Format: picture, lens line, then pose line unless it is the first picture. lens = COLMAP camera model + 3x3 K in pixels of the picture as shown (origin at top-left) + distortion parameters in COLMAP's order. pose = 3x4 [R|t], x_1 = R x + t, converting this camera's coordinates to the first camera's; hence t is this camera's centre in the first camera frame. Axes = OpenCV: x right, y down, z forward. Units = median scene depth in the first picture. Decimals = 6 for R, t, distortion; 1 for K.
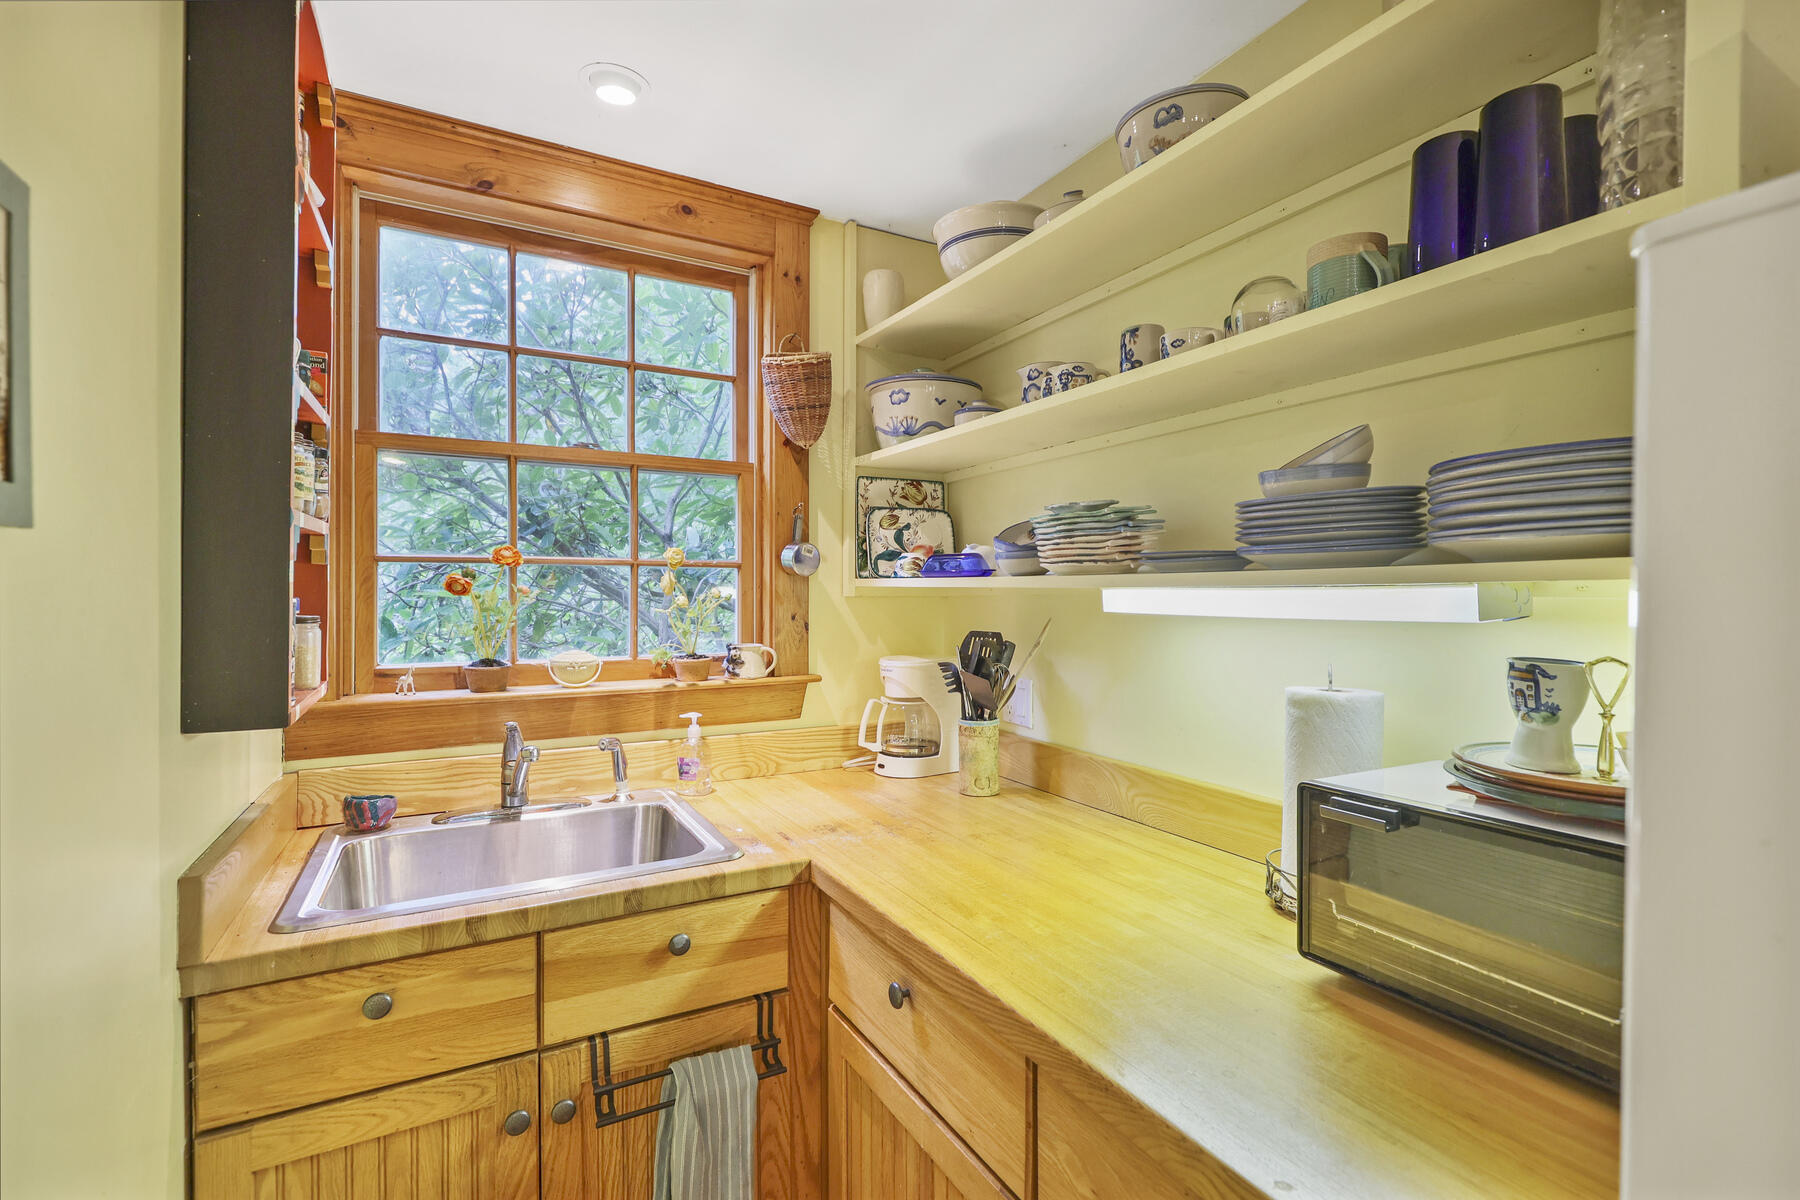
lens RADIAL K [[817.0, 0, 925.9], [0, 817.0, 592.8], [0, 0, 1]] dist [-0.000756, -0.000113]
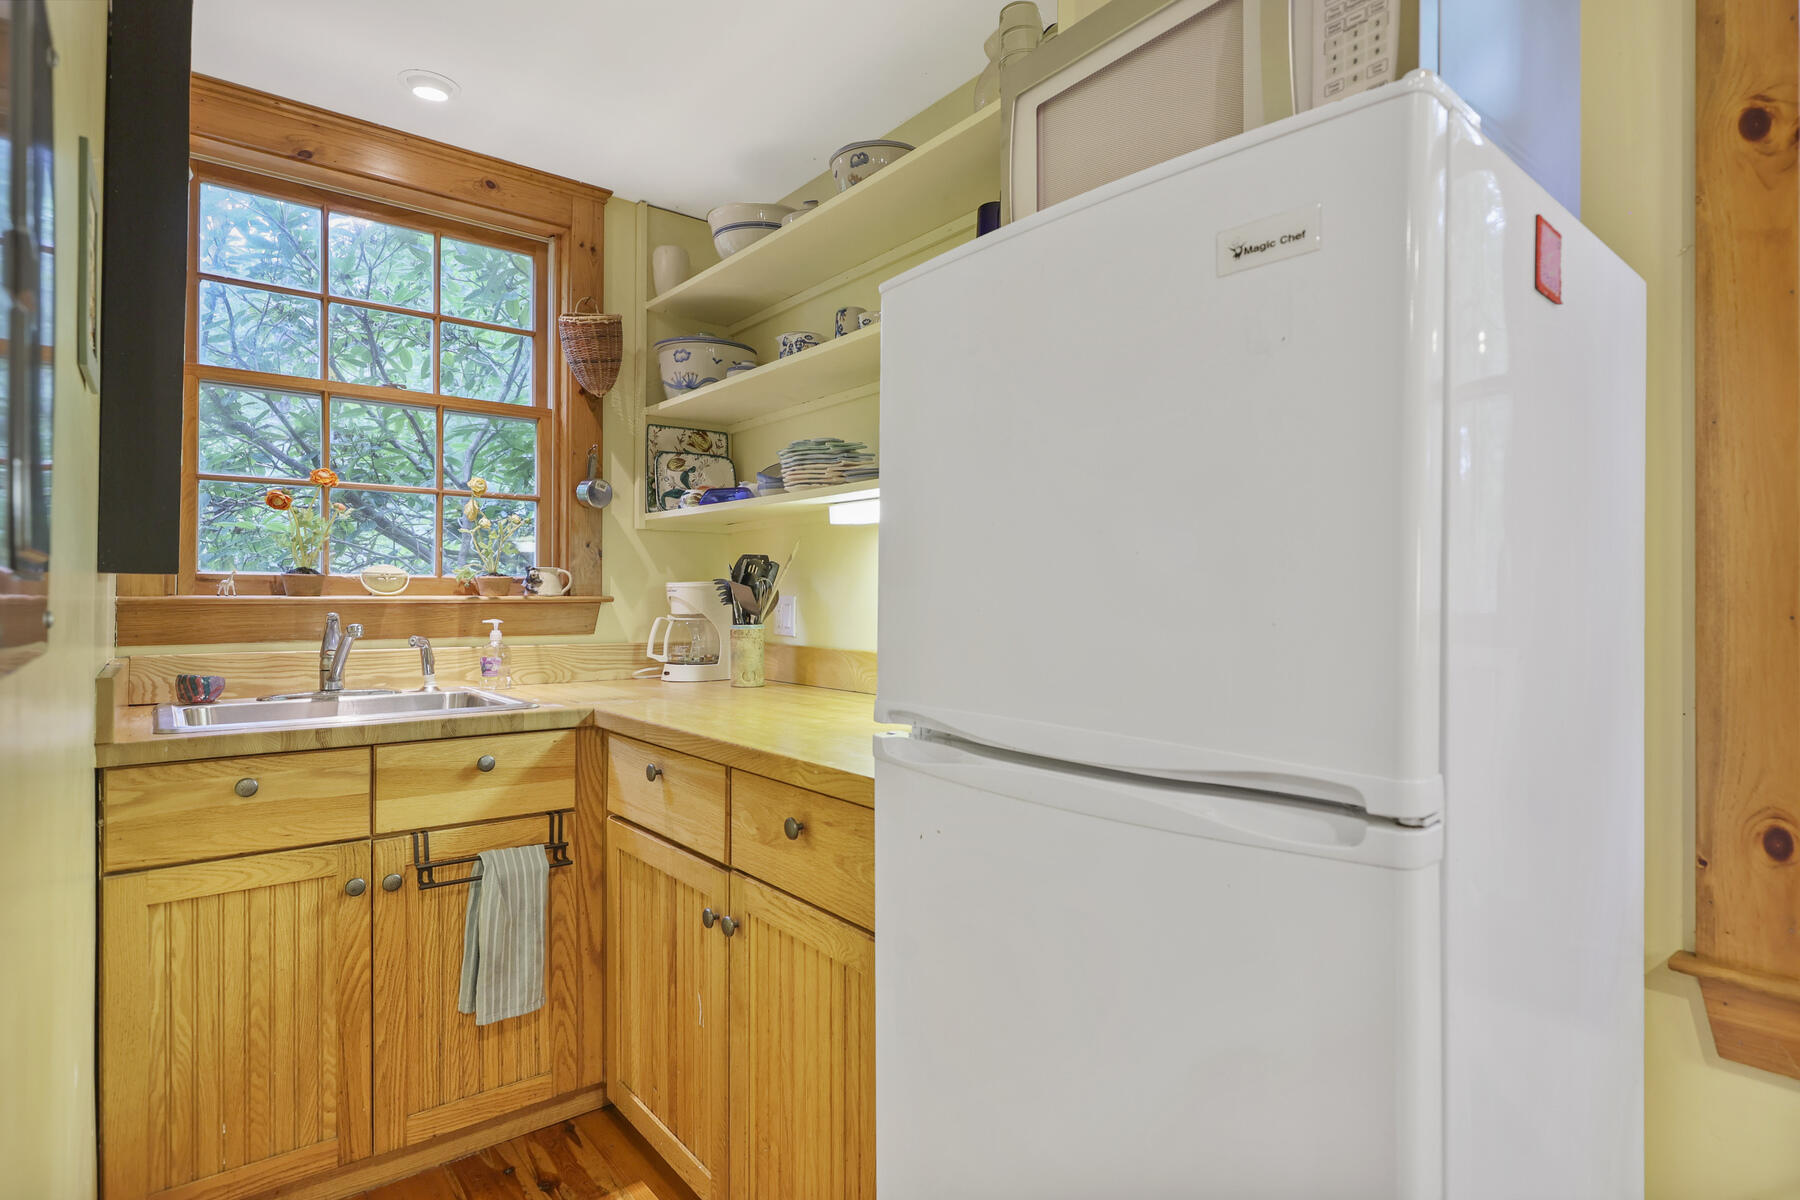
lens RADIAL K [[934.1, 0, 930.1], [0, 934.1, 589.8], [0, 0, 1]] dist [0.000342, 0.000146]
pose [[0.985974, 0.002041, 0.166884, 0.105947], [-0.000736, 0.999969, -0.007885, 0.118964], [-0.166895, 0.007651, 0.985945, -0.423697]]
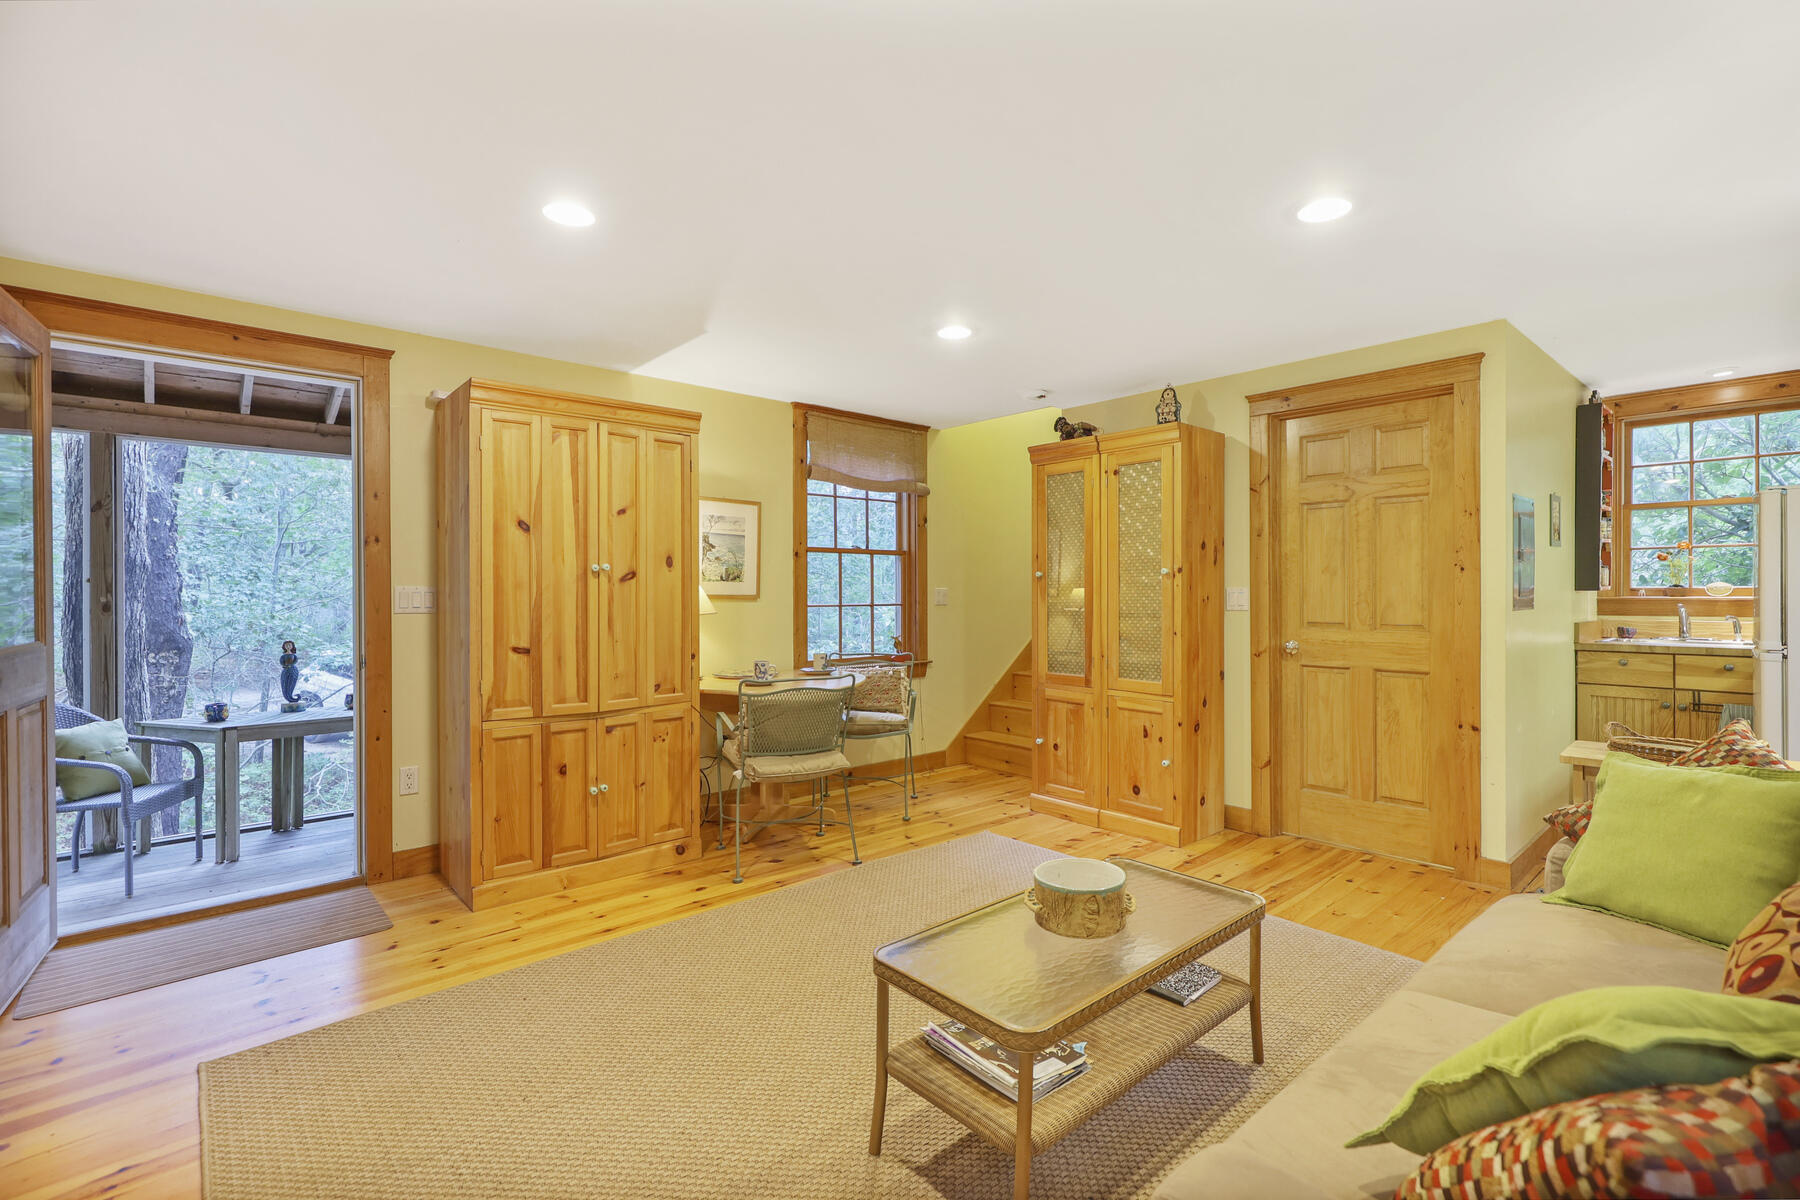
lens RADIAL K [[813.0, 0, 919.3], [0, 813.0, 599.3], [0, 0, 1]] dist [-0.001369, 0.000054]
pose [[0.212415, 0.006375, -0.977159, 1.488409], [0.004865, 0.999959, 0.007582, 0.094878], [0.977168, -0.006364, 0.212375, -1.923427]]
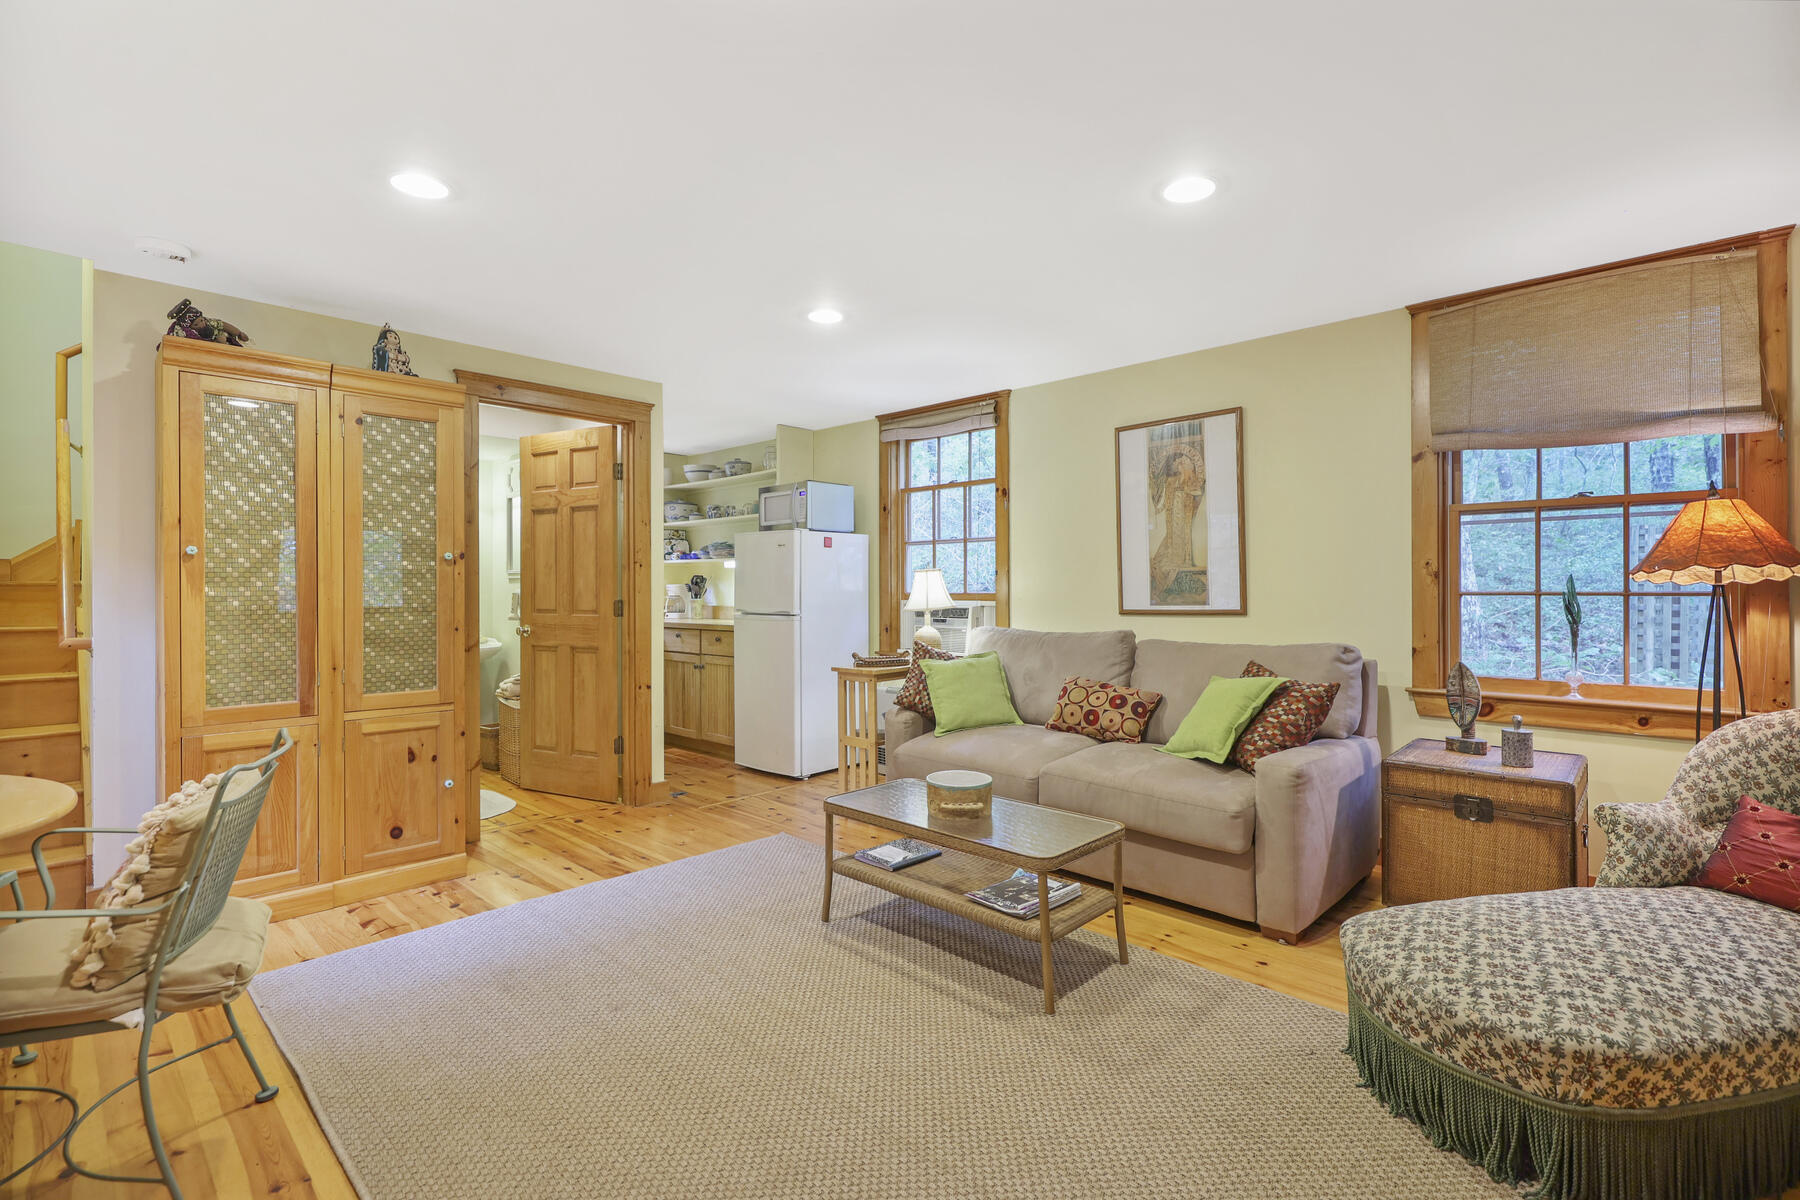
lens RADIAL K [[817.0, 0, 925.9], [0, 817.0, 592.8], [0, 0, 1]] dist [-0.000756, -0.000113]
pose [[0.954167, -0.006336, 0.299208, -0.051317], [0.004767, 0.999971, 0.005971, 0.116555], [-0.299237, -0.004271, 0.954169, -2.926855]]
